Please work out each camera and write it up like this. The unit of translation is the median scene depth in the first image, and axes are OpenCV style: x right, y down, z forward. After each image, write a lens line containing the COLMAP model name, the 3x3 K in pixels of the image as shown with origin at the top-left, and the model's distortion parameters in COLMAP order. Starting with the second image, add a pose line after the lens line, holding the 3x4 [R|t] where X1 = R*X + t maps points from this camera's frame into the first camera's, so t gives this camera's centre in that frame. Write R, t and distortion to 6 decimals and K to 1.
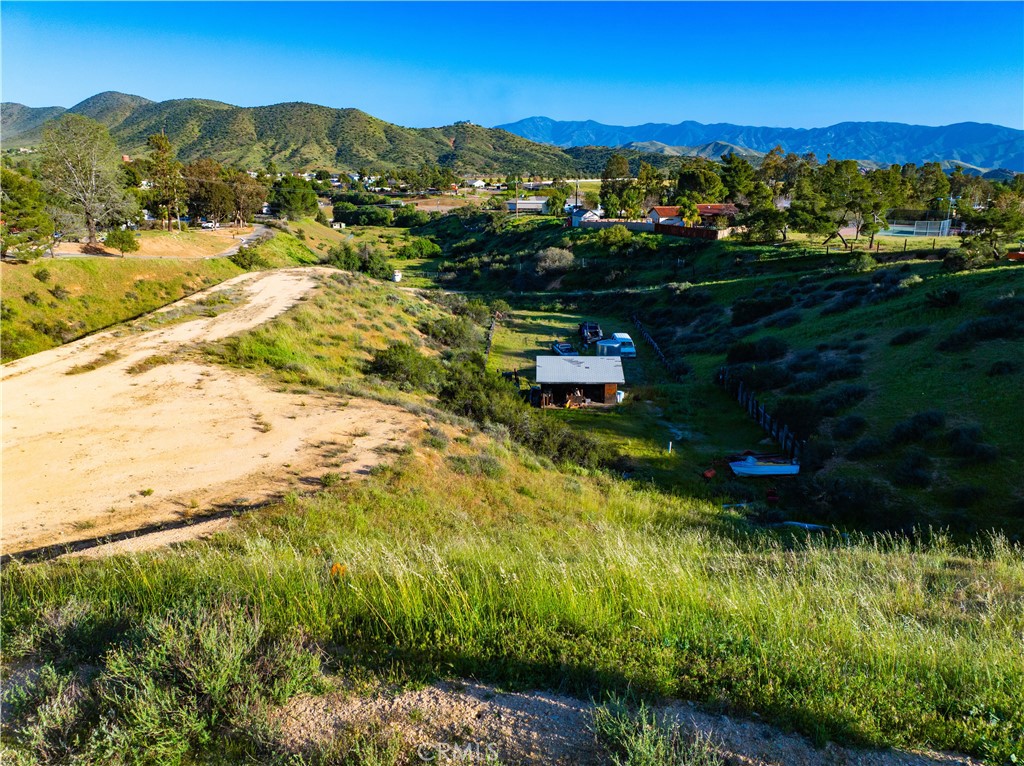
lens RADIAL K [[721.1, 0, 511.5], [0, 721.1, 388.7], [0, 0, 1]] dist [-0.043132, 0.010315]
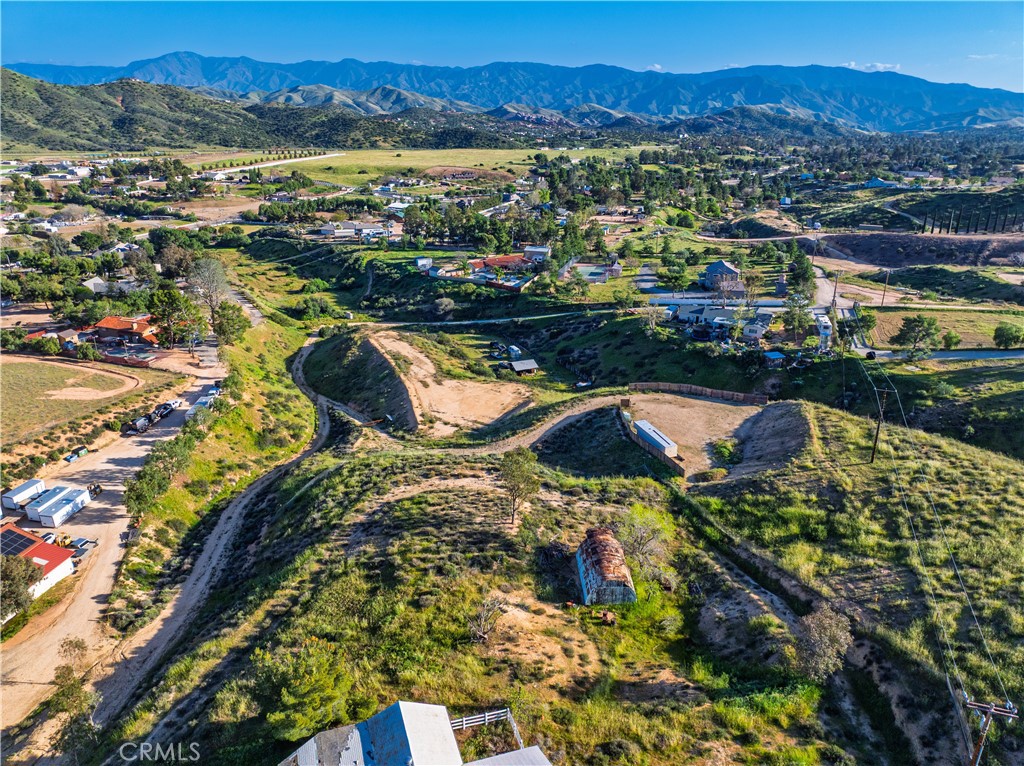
lens RADIAL K [[721.1, 0, 512.8], [0, 721.1, 390.4], [0, 0, 1]] dist [-0.043132, 0.010315]
pose [[0.905676, -0.155147, 0.394563, -0.389867], [0.122509, 0.986706, 0.106781, -0.082063], [-0.405884, -0.048371, 0.912643, -0.621063]]
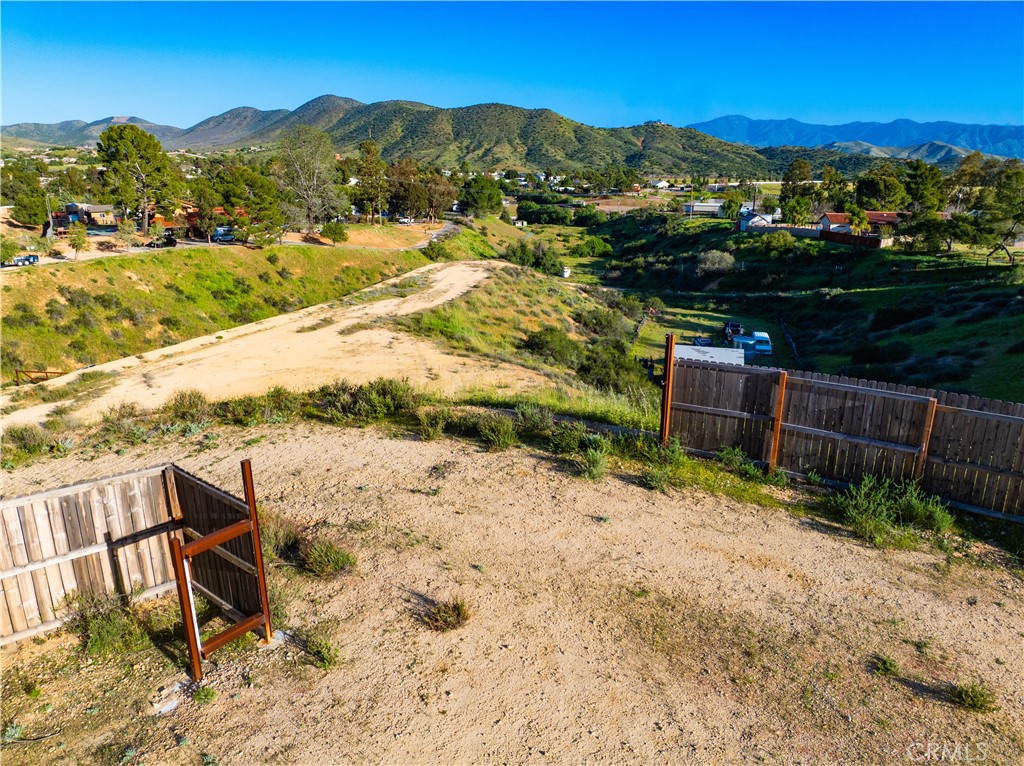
lens RADIAL K [[721.1, 0, 512.1], [0, 721.1, 388.4], [0, 0, 1]] dist [-0.043132, 0.010315]
pose [[0.969414, 0.074701, -0.233787, 0.020062], [-0.074553, 0.997172, 0.009480, 0.009388], [0.233834, 0.008239, 0.972242, -0.048690]]
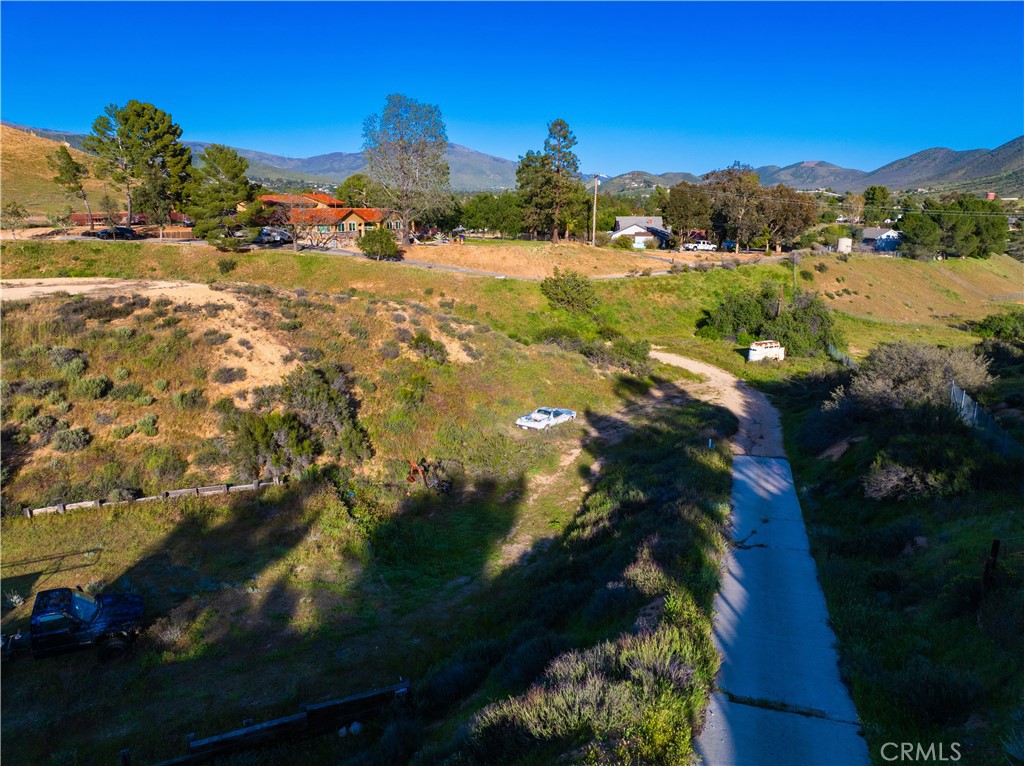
lens RADIAL K [[721.1, 0, 512.7], [0, 721.1, 387.8], [0, 0, 1]] dist [-0.043132, 0.010315]
pose [[0.434676, 0.221730, -0.872865, 0.162254], [-0.271775, 0.956328, 0.107592, -0.100423], [0.858601, 0.190455, 0.475953, 0.436434]]
